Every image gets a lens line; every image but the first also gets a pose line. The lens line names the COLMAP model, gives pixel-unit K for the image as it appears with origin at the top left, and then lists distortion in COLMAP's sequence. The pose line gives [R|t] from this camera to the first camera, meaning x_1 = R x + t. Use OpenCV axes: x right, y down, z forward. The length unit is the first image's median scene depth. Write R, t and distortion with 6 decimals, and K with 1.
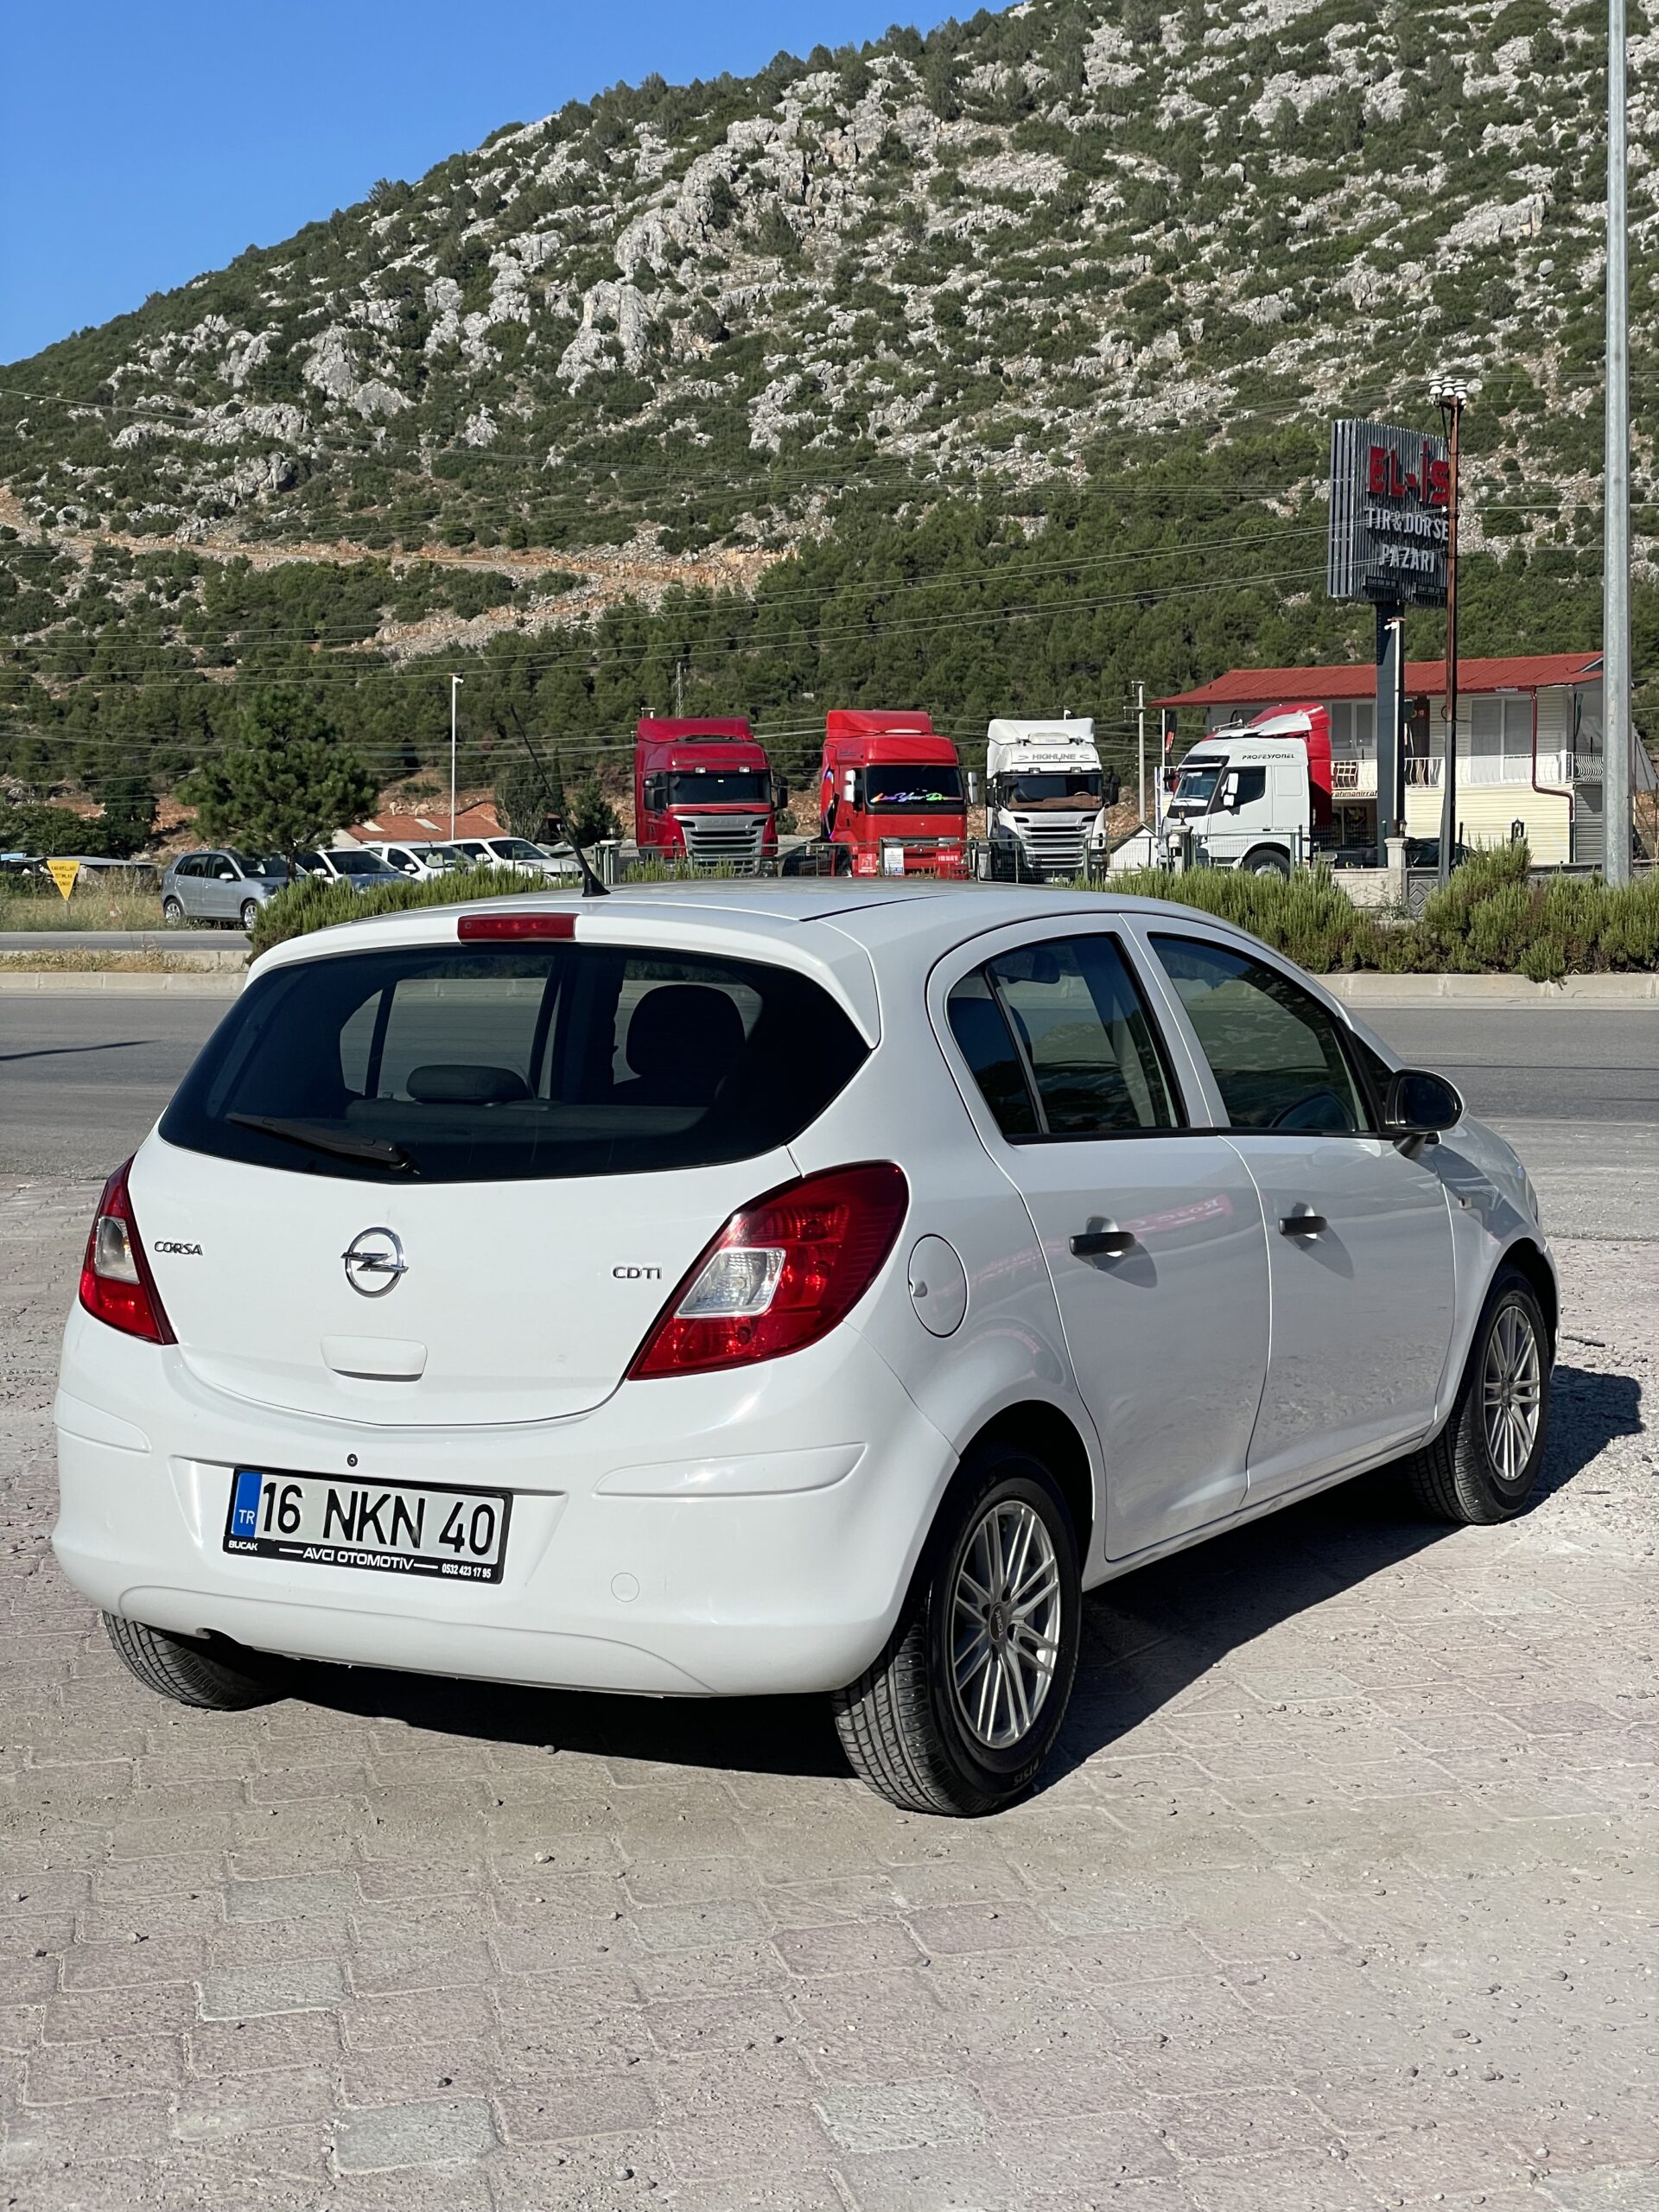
lens RADIAL K [[3252.8, 0, 829.5], [0, 3252.8, 1106.0], [0, 0, 1]] dist [0.163564, -0.131594]
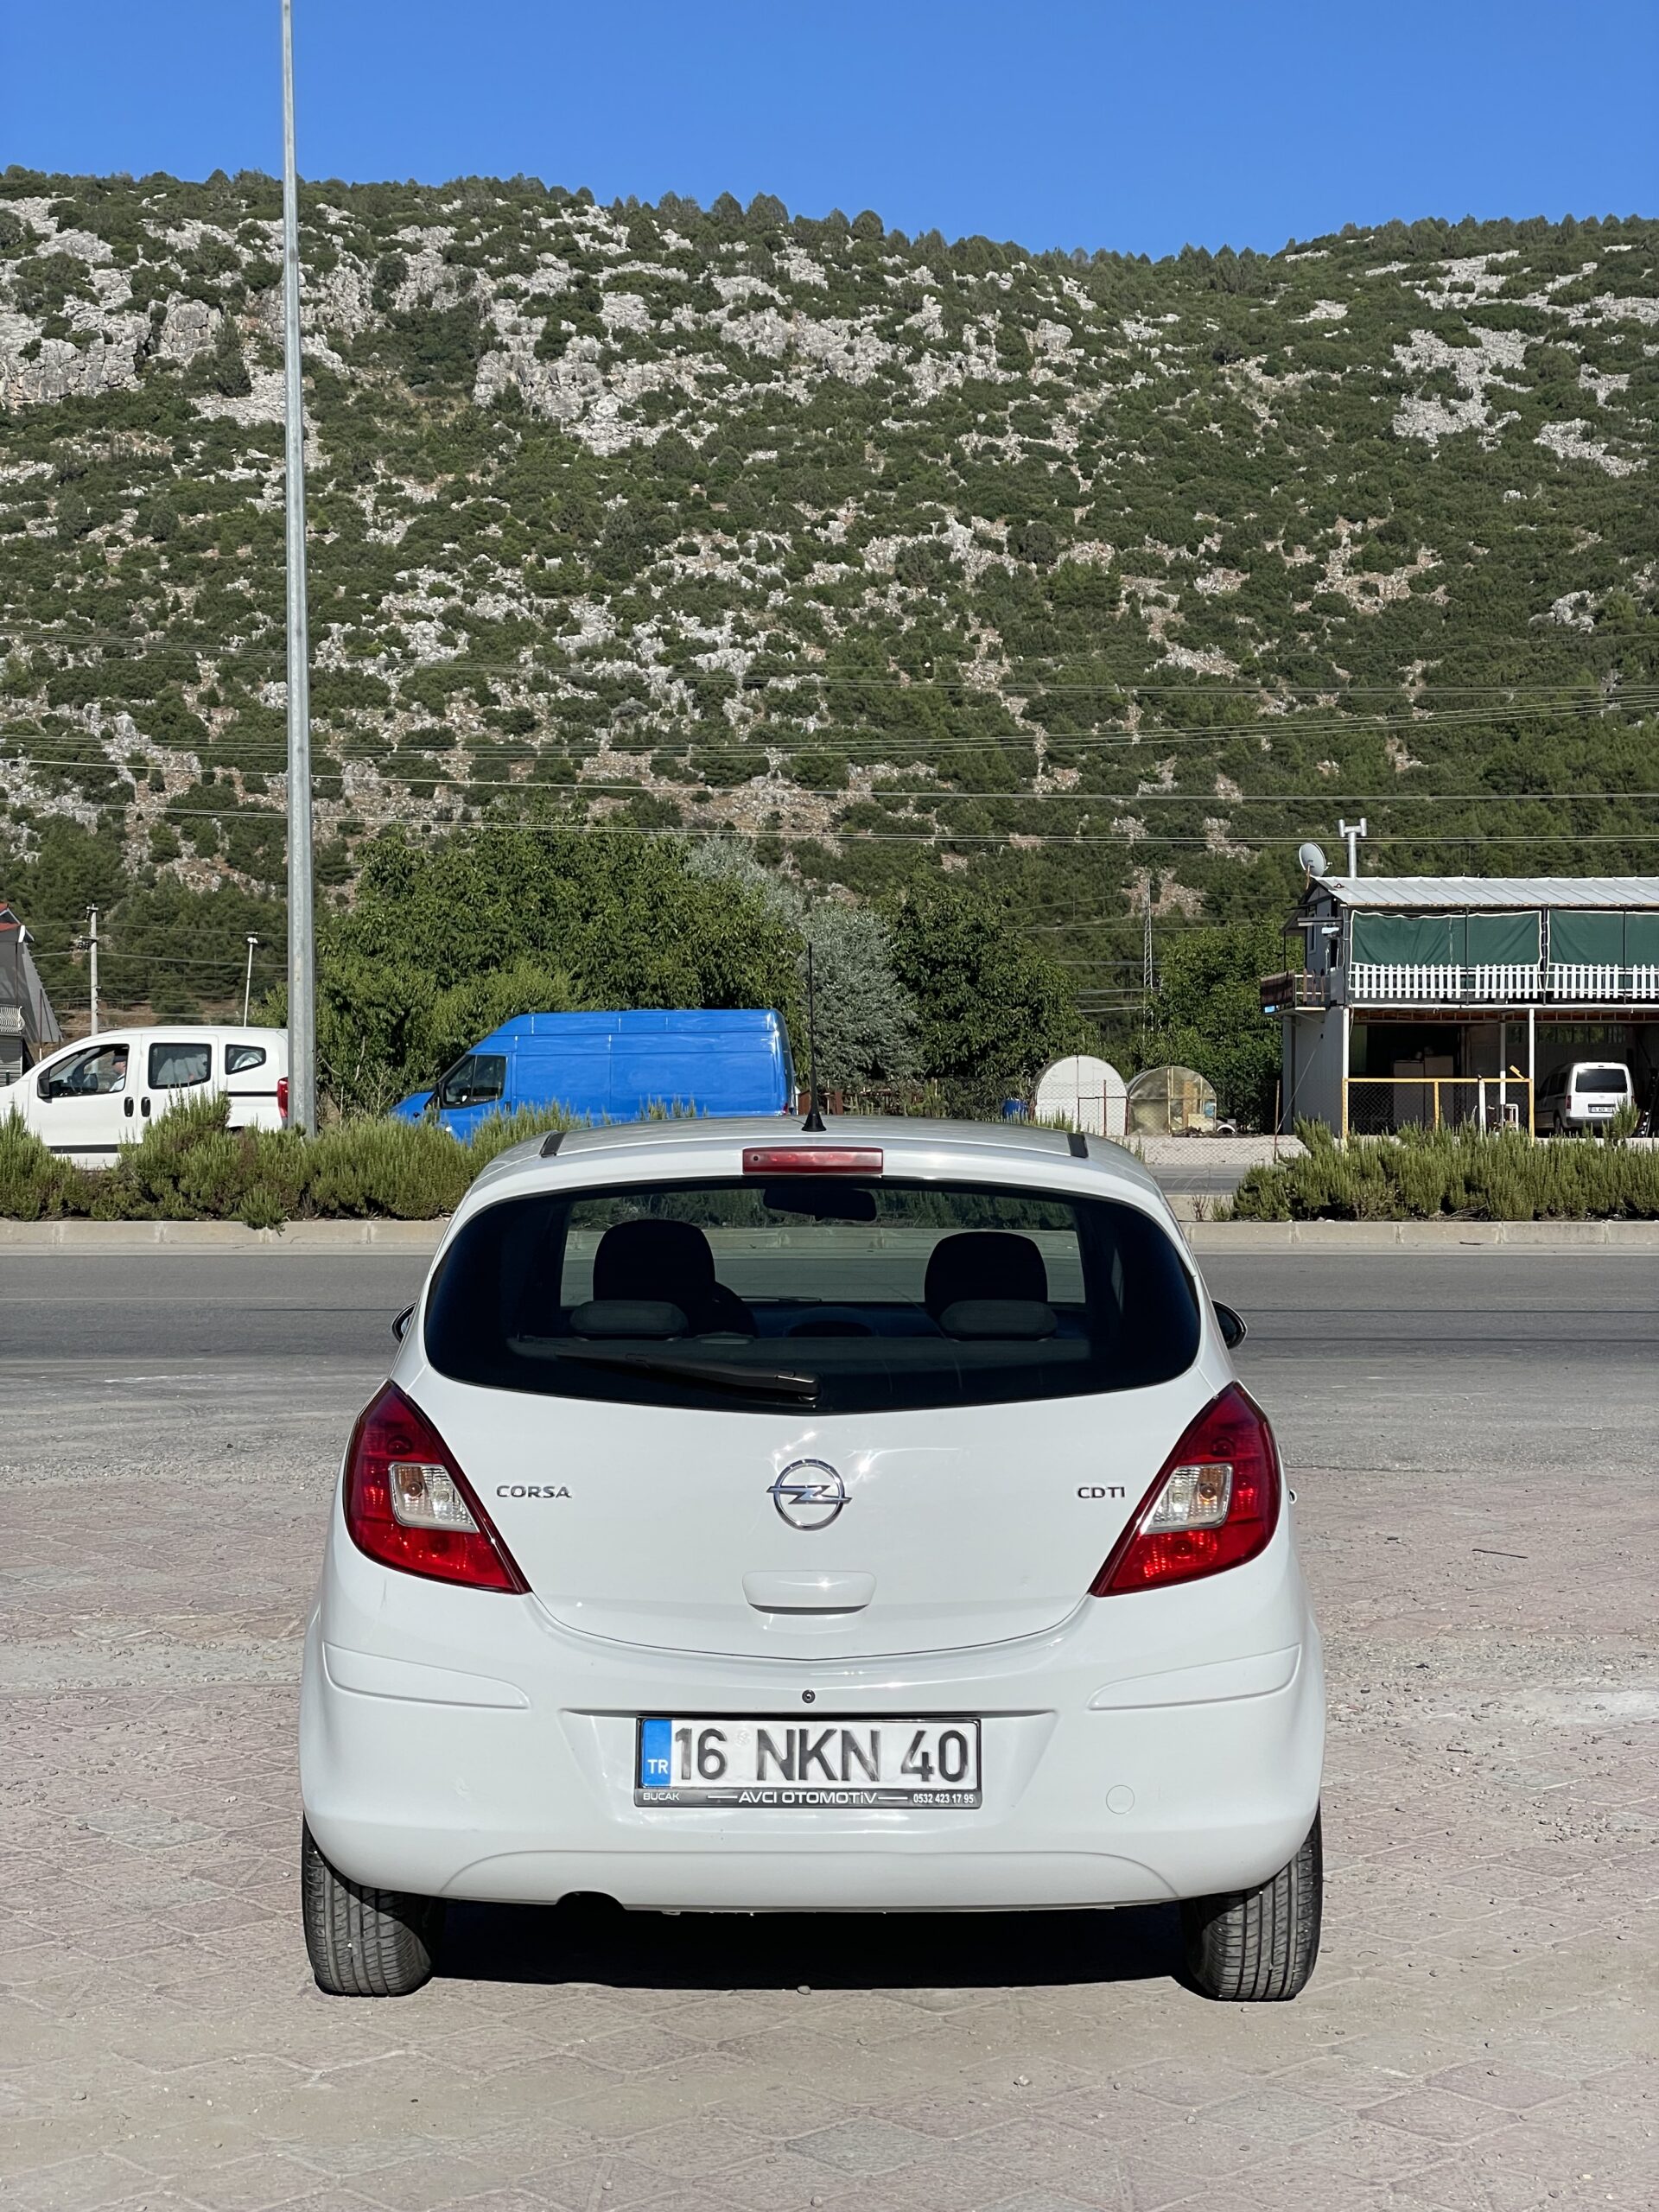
lens RADIAL K [[3252.8, 0, 829.5], [0, 3252.8, 1106.0], [0, 0, 1]] dist [0.163564, -0.131594]
pose [[0.872500, 0.016508, 0.488335, -0.620820], [0.020871, 0.997258, -0.071003, 0.000330], [-0.488168, 0.072142, 0.869763, 0.120810]]
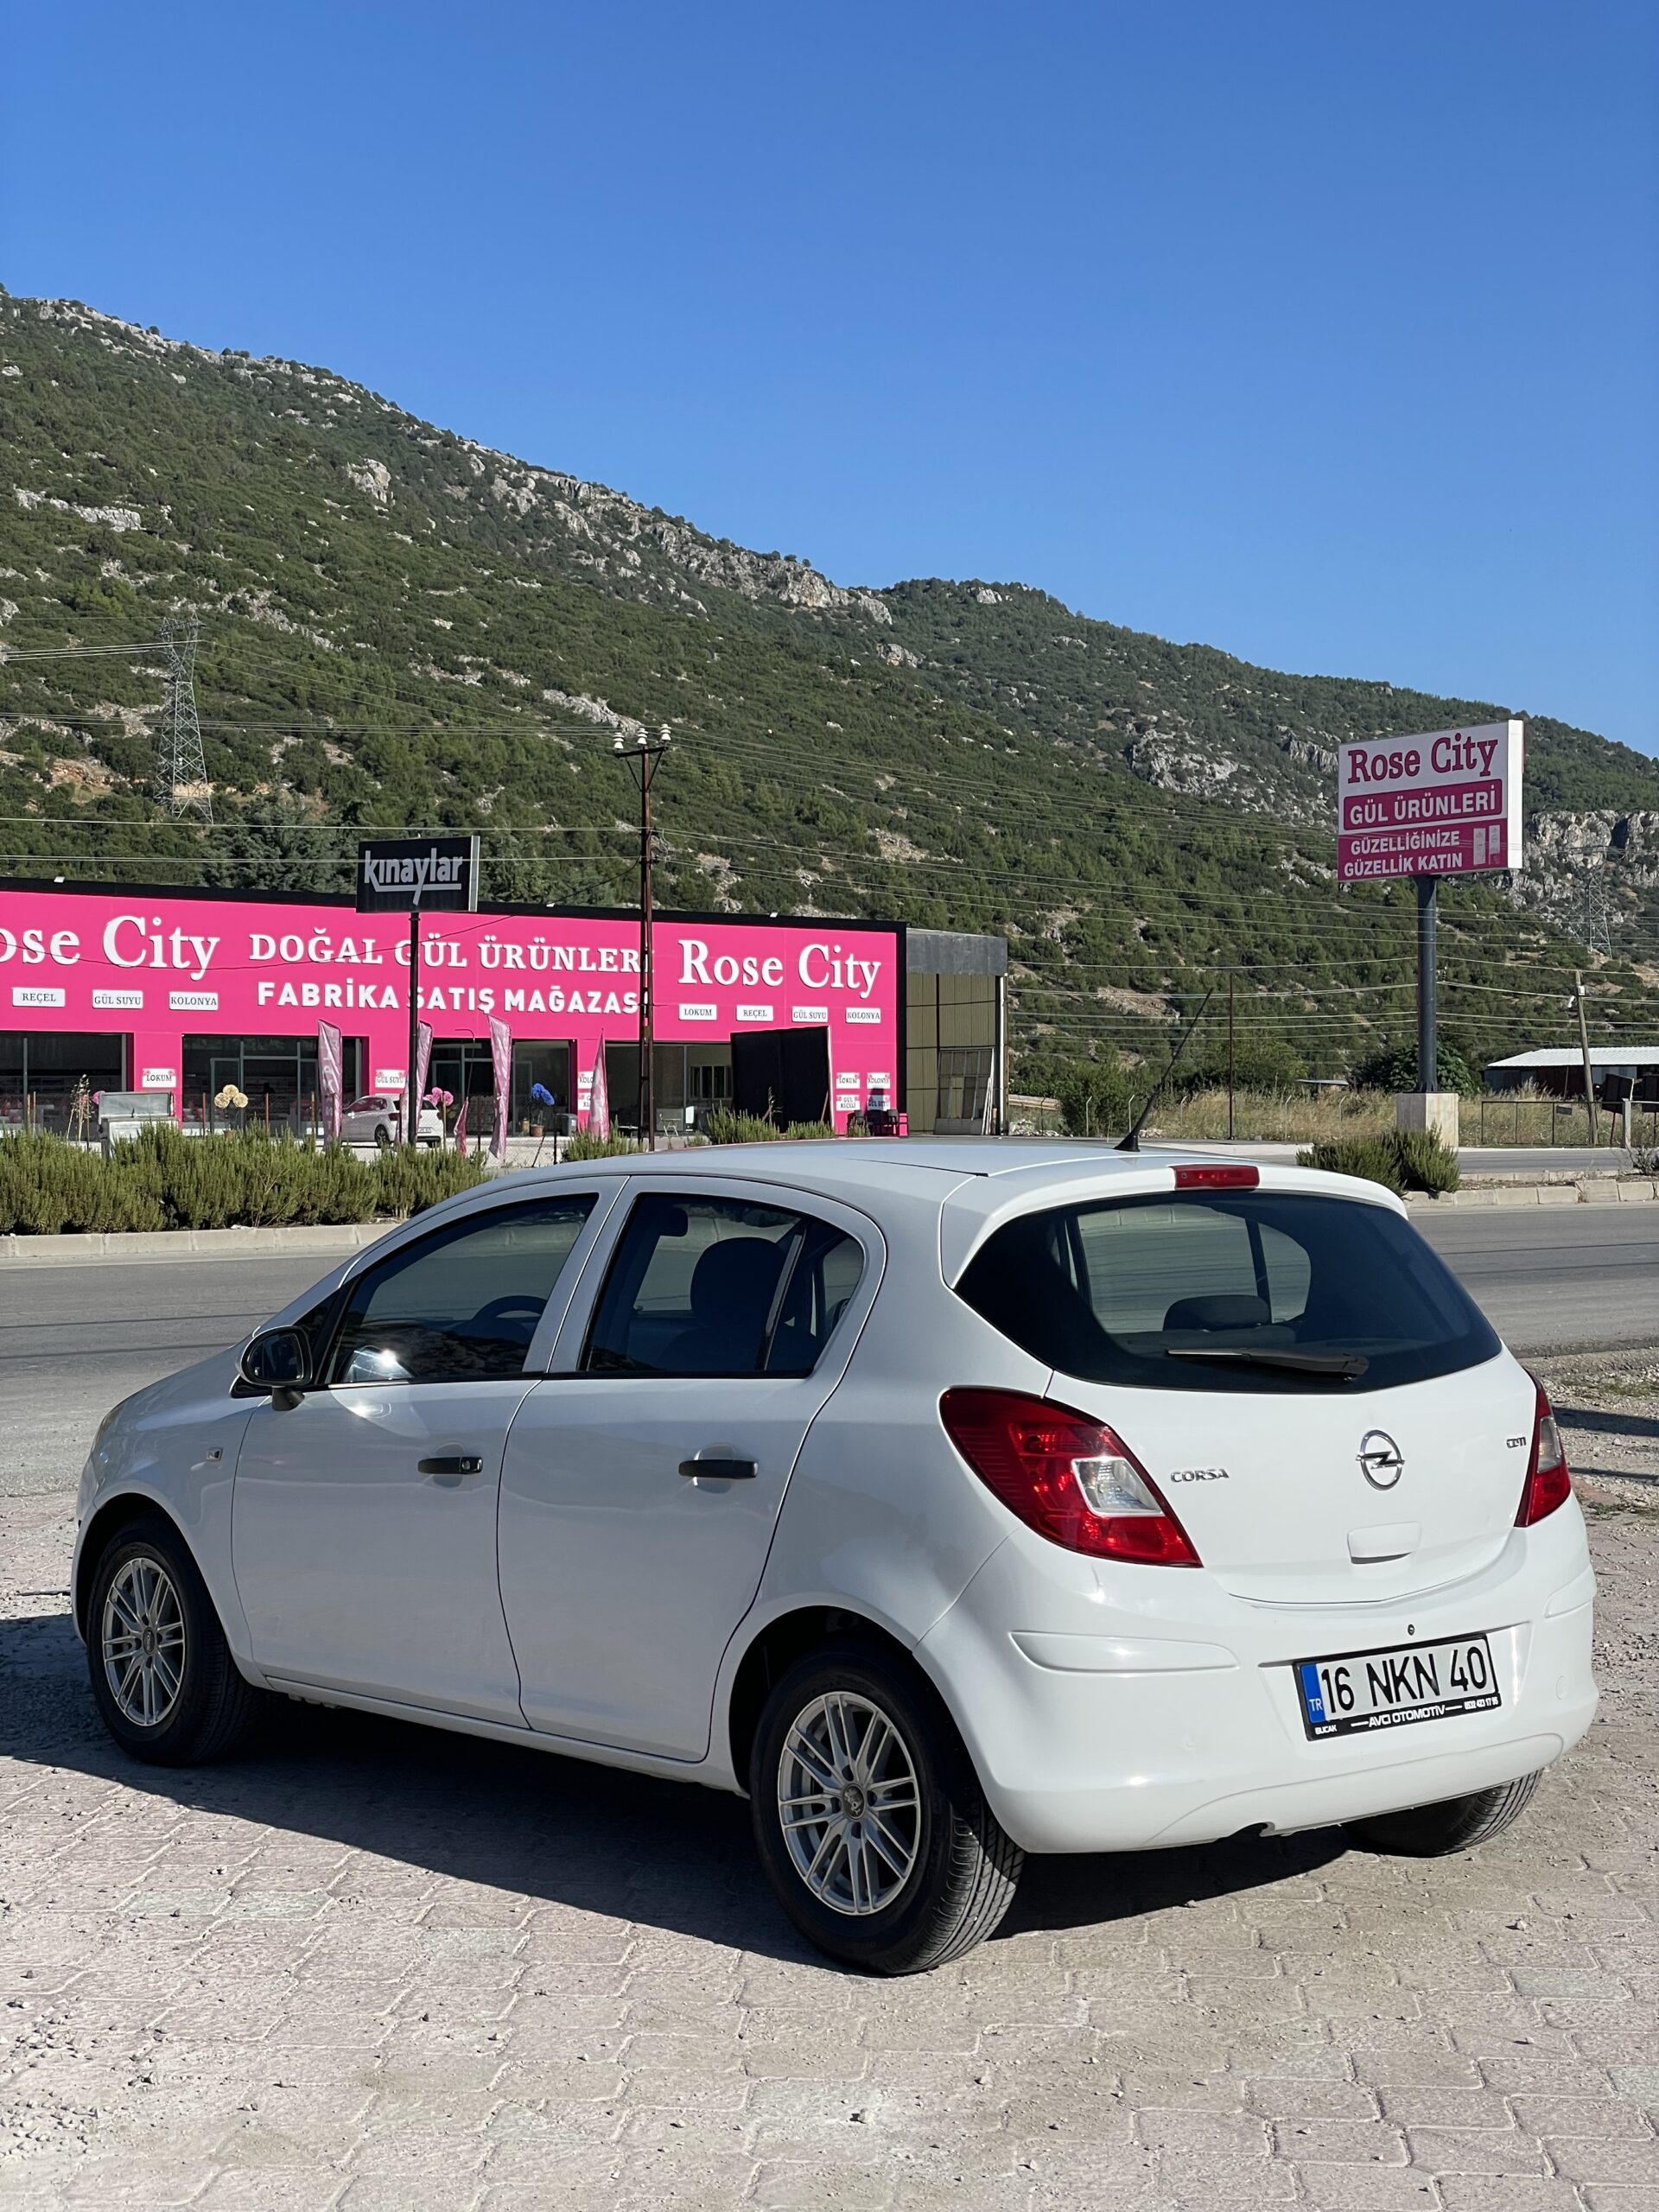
lens RADIAL K [[3252.8, 0, 829.5], [0, 3252.8, 1106.0], [0, 0, 1]] dist [0.163564, -0.131594]
pose [[0.333875, 0.019939, 0.942407, -1.311614], [0.067142, 0.996734, -0.044876, -0.039220], [-0.940223, 0.078258, 0.331445, 0.783877]]
